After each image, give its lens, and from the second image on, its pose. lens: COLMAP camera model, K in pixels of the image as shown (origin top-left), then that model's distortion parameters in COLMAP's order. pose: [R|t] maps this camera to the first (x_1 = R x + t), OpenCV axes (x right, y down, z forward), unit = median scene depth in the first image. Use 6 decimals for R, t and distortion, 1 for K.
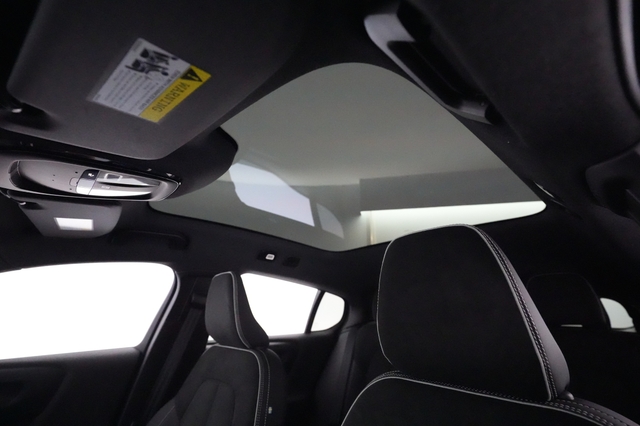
lens RADIAL K [[299.2, 0, 322.0], [0, 299.2, 217.3], [0, 0, 1]] dist [-0.003046, -0.000543]
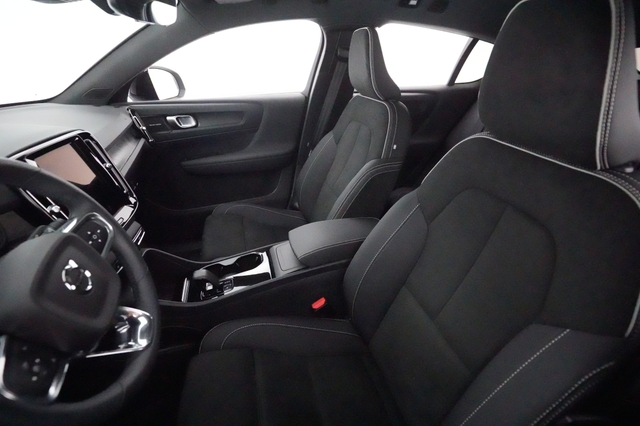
lens RADIAL K [[299.2, 0, 322.0], [0, 299.2, 217.3], [0, 0, 1]] dist [-0.003046, -0.000543]
pose [[0.896343, 0.225561, -0.381695, 0.096655], [0.120939, 0.703872, 0.699956, -0.101586], [0.426547, -0.673562, 0.603632, -0.149893]]
